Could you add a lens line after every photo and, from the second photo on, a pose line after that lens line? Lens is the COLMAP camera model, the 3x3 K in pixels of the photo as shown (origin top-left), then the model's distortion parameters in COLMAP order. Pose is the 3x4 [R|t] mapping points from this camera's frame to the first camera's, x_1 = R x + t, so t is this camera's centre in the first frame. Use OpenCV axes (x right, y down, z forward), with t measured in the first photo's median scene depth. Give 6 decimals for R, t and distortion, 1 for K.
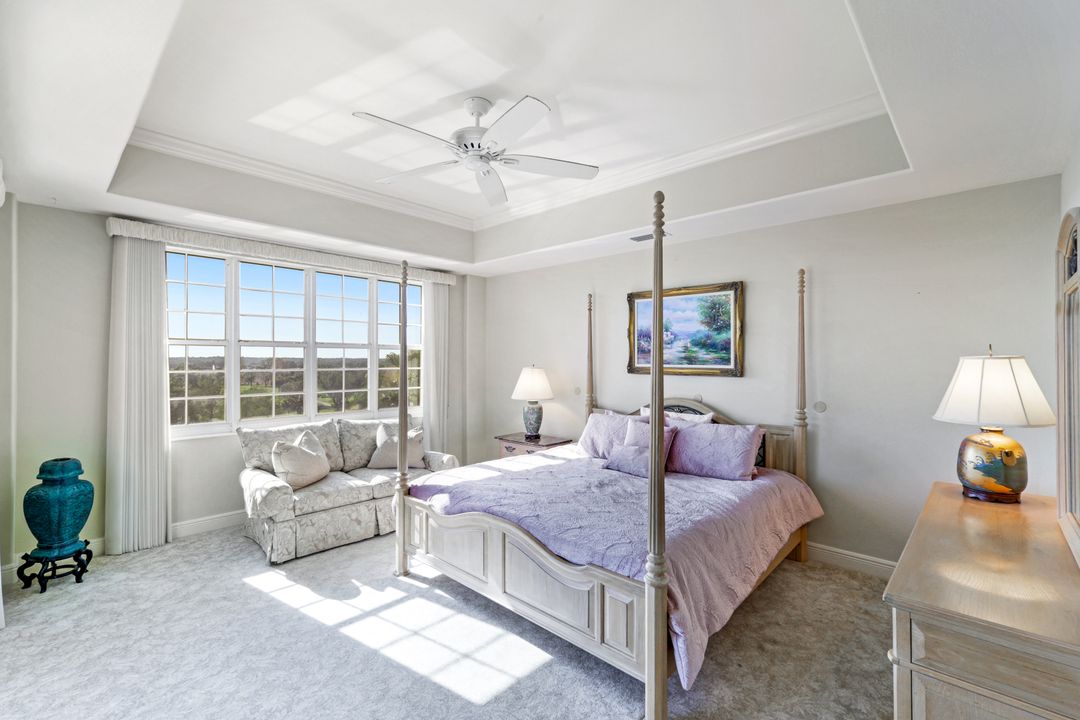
lens RADIAL K [[469.1, 0, 534.9], [0, 469.1, 358.4], [0, 0, 1]] dist [0.004689, 0.001032]
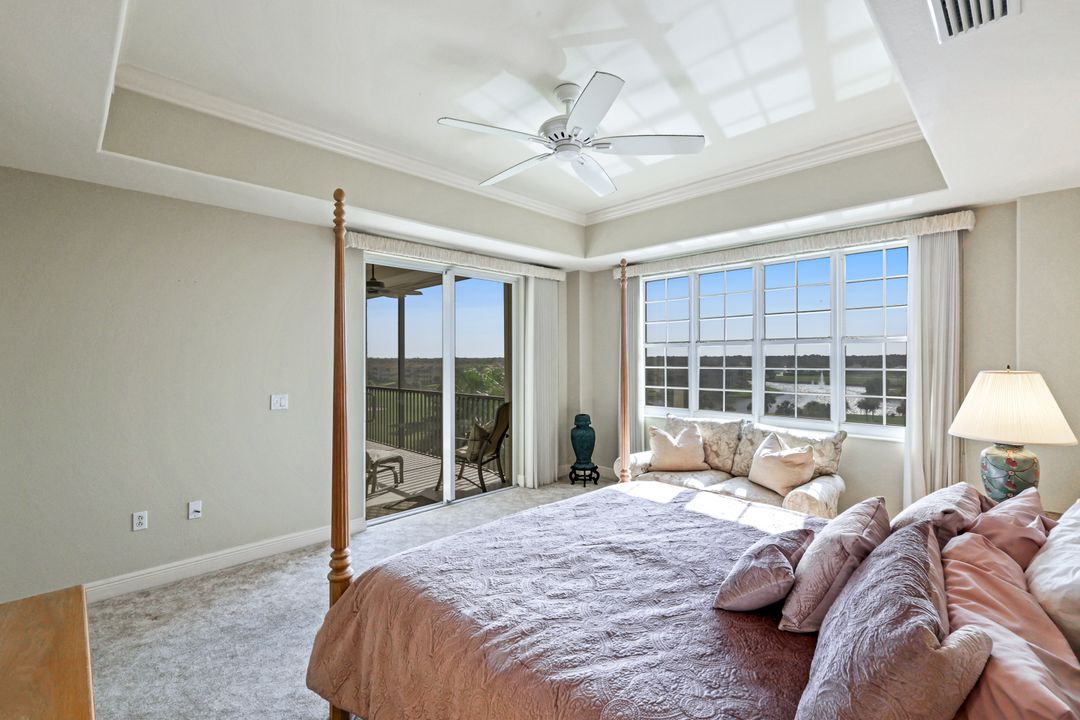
lens RADIAL K [[469.1, 0, 535.1], [0, 469.1, 366.8], [0, 0, 1]] dist [0.004689, 0.001032]
pose [[-0.038487, 0.012651, -0.999179, 0.584391], [0.011660, 0.999857, 0.012210, 0.005804], [0.999191, -0.011180, -0.038629, 0.674413]]
